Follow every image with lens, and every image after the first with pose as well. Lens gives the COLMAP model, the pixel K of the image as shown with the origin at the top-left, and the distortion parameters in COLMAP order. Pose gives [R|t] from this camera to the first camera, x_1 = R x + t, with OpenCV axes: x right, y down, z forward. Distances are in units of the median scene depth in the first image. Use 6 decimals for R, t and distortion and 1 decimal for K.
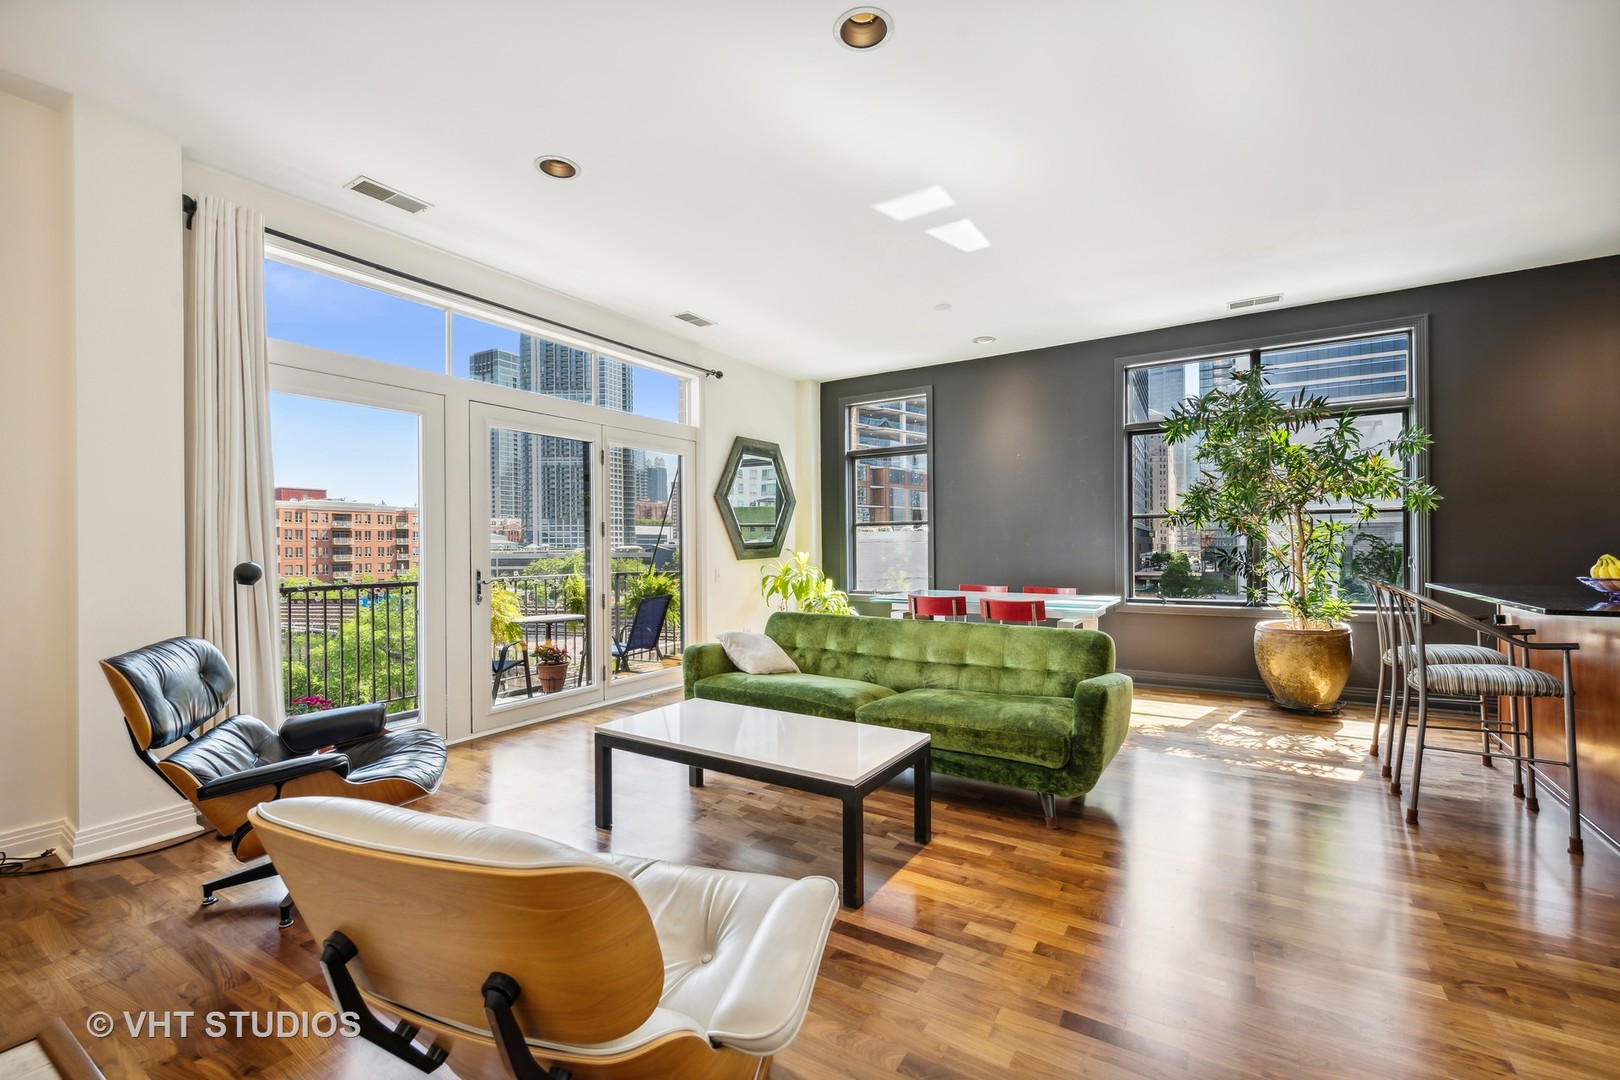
lens RADIAL K [[689.3, 0, 805.2], [0, 689.3, 546.3], [0, 0, 1]] dist [0.006045, -0.004783]
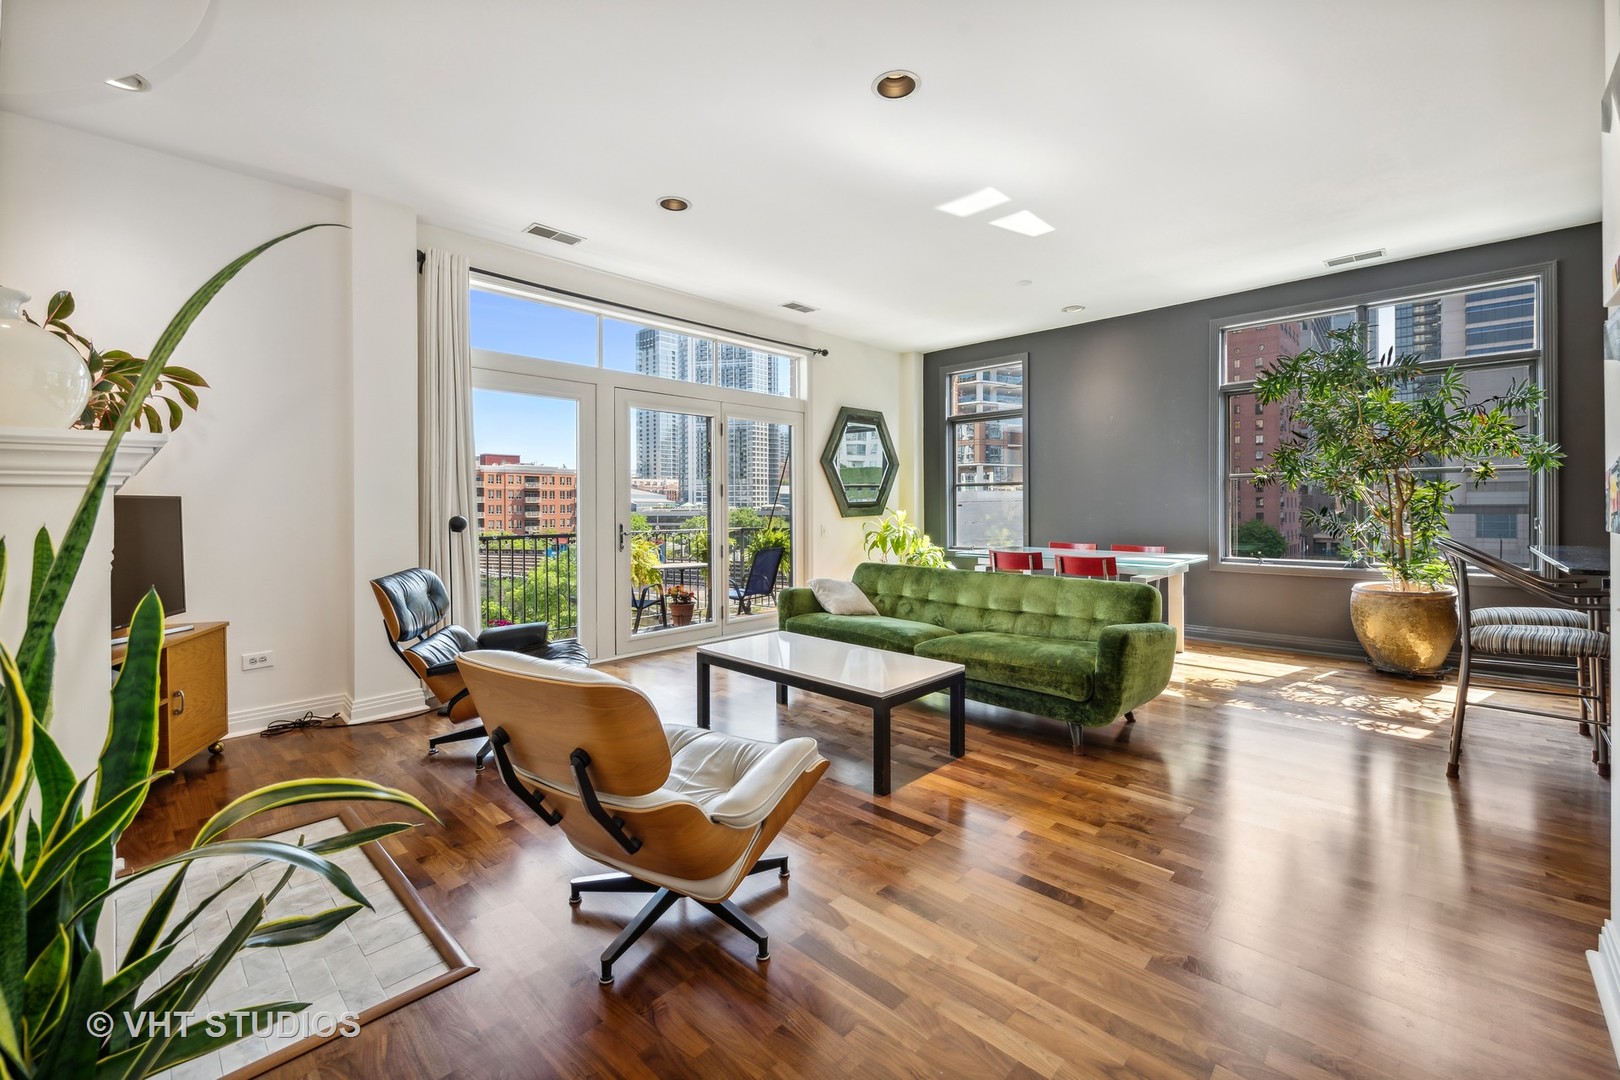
lens RADIAL K [[669.4, 0, 805.5], [0, 669.4, 507.5], [0, 0, 1]] dist [0.000219, -0.000793]
pose [[0.979387, 0.003192, -0.201965, 0.077751], [-0.002504, 0.999990, 0.003659, 0.000023], [0.201975, -0.003078, 0.979386, -0.091967]]
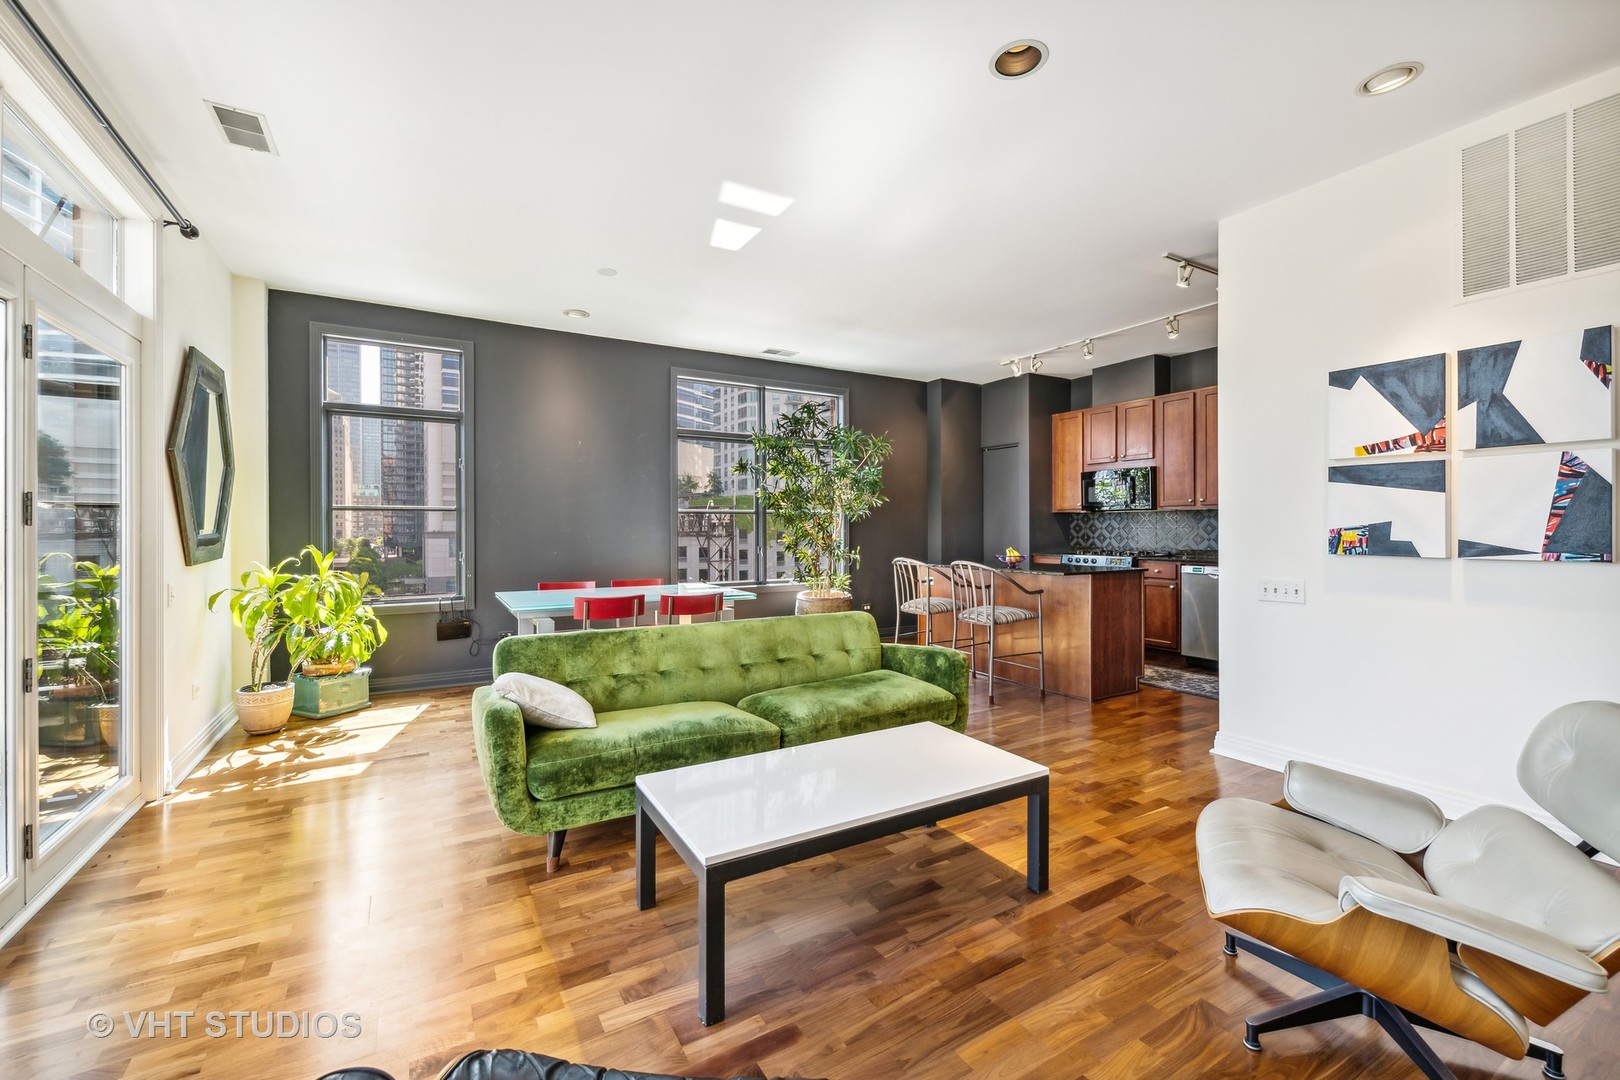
lens RADIAL K [[665.1, 0, 802.5], [0, 665.1, 529.9], [0, 0, 1]] dist [0.000195, -0.000130]
pose [[0.455408, 0.004977, 0.890269, -0.443746], [-0.001898, 0.999988, -0.004619, -0.009984], [-0.890281, 0.000413, 0.455411, 0.380117]]
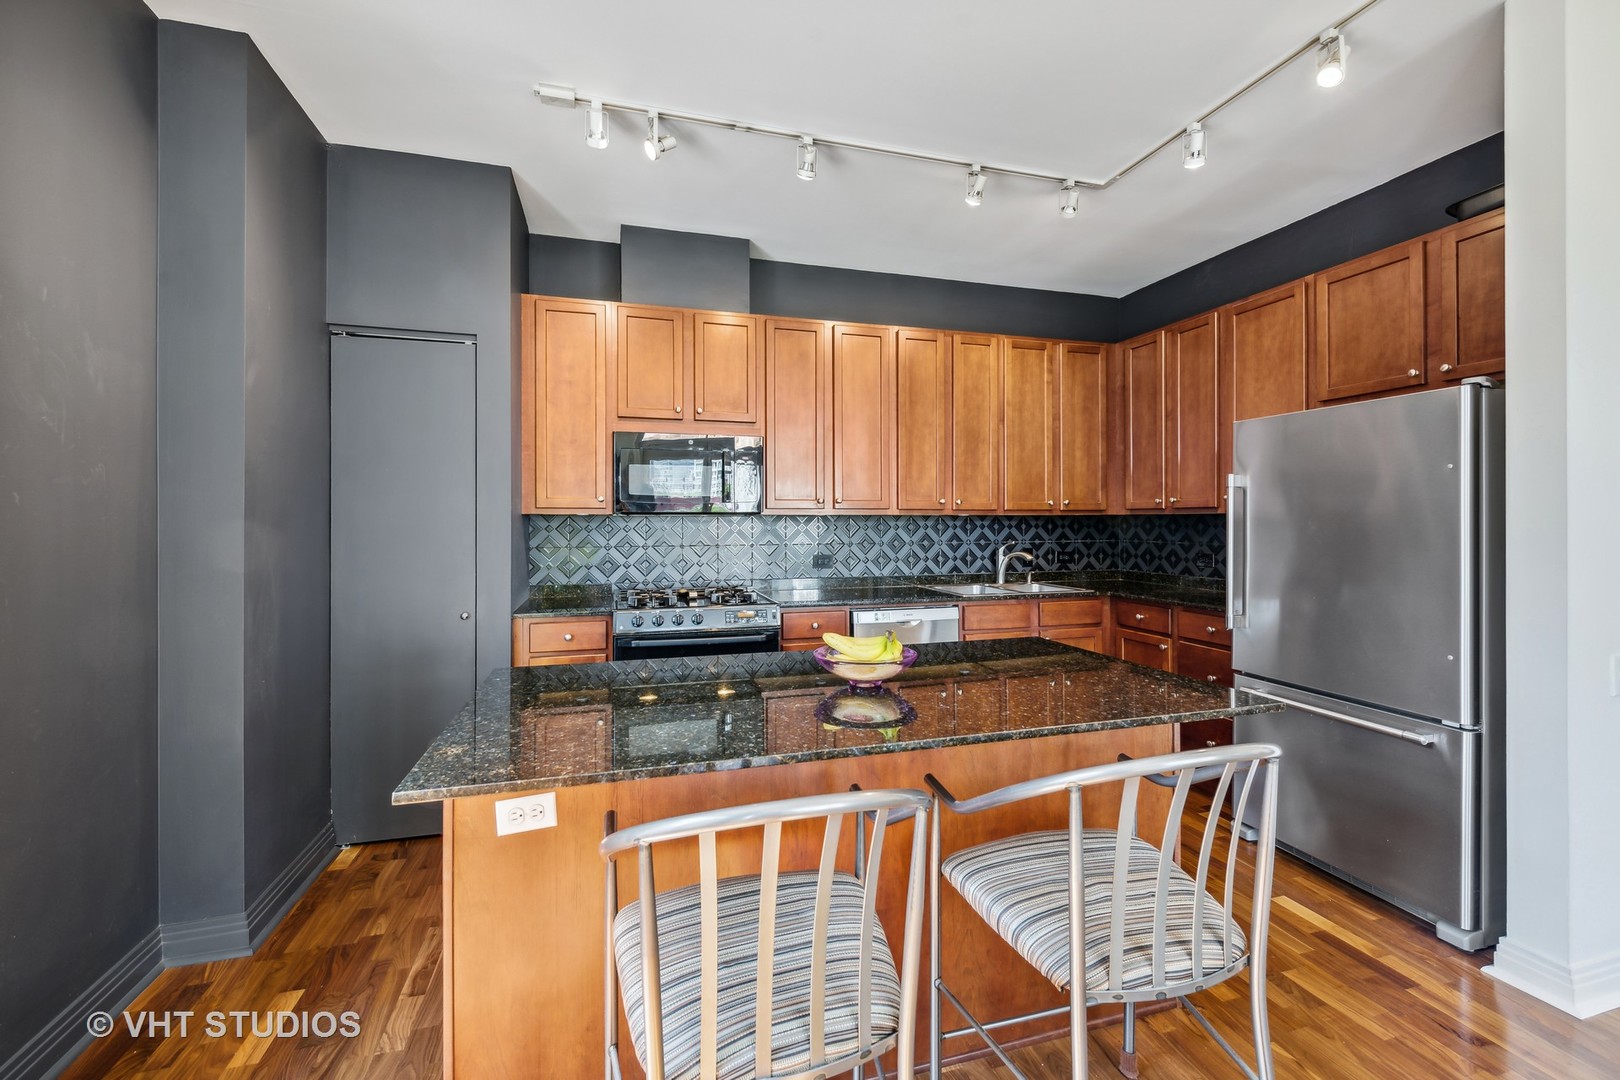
lens RADIAL K [[652.9, 0, 794.1], [0, 652.9, 515.7], [0, 0, 1]] dist [-0.000163, -0.000123]
pose [[-0.745150, 0.017302, 0.666673, 0.471225], [0.009537, 0.999838, -0.015290, -0.042064], [-0.666829, -0.005035, -0.745194, 0.845327]]
